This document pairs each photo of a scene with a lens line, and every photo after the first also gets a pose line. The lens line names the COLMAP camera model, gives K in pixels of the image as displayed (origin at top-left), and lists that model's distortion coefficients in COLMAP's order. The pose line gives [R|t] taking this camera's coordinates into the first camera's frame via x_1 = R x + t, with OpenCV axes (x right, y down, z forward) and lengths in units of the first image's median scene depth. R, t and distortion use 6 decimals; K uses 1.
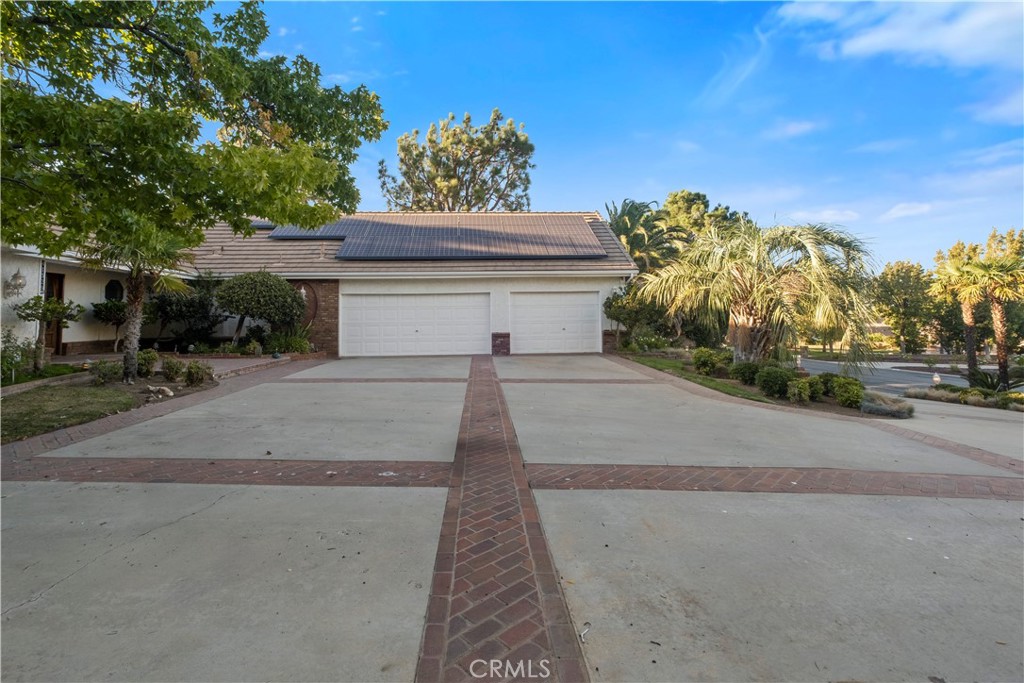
lens RADIAL K [[446.8, 0, 510.7], [0, 446.8, 339.6], [0, 0, 1]] dist [0.002071, -0.000092]
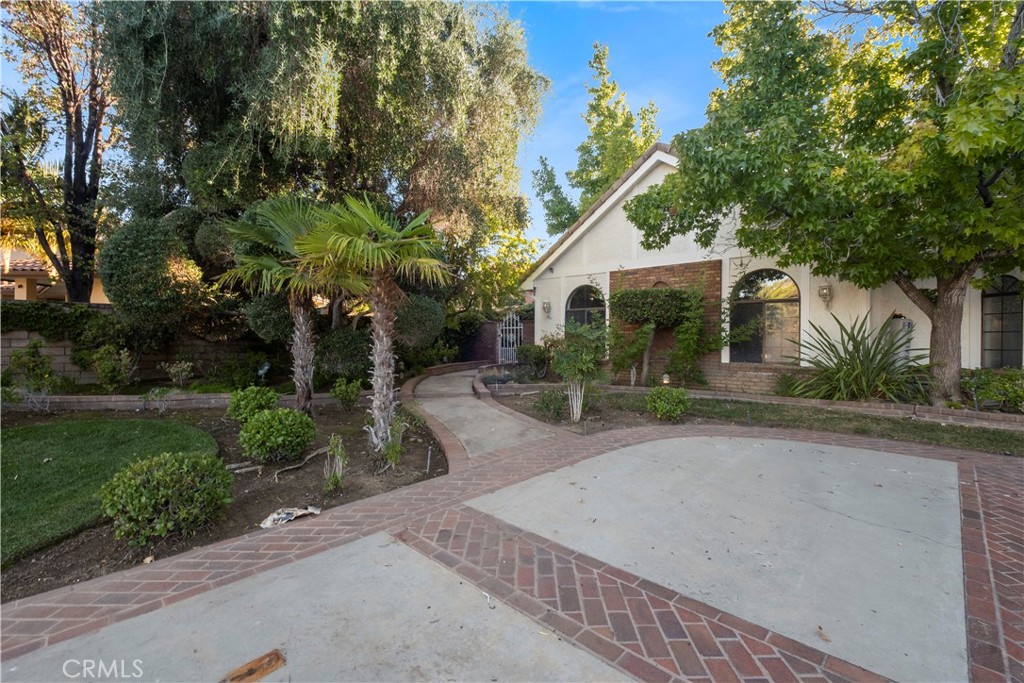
lens RADIAL K [[446.8, 0, 510.1], [0, 446.8, 337.3], [0, 0, 1]] dist [0.002071, -0.000092]
pose [[-0.728025, 0.004802, -0.685533, 0.749557], [-0.029266, 0.998846, 0.038077, -0.064623], [0.684925, 0.047784, -0.727045, 1.503755]]
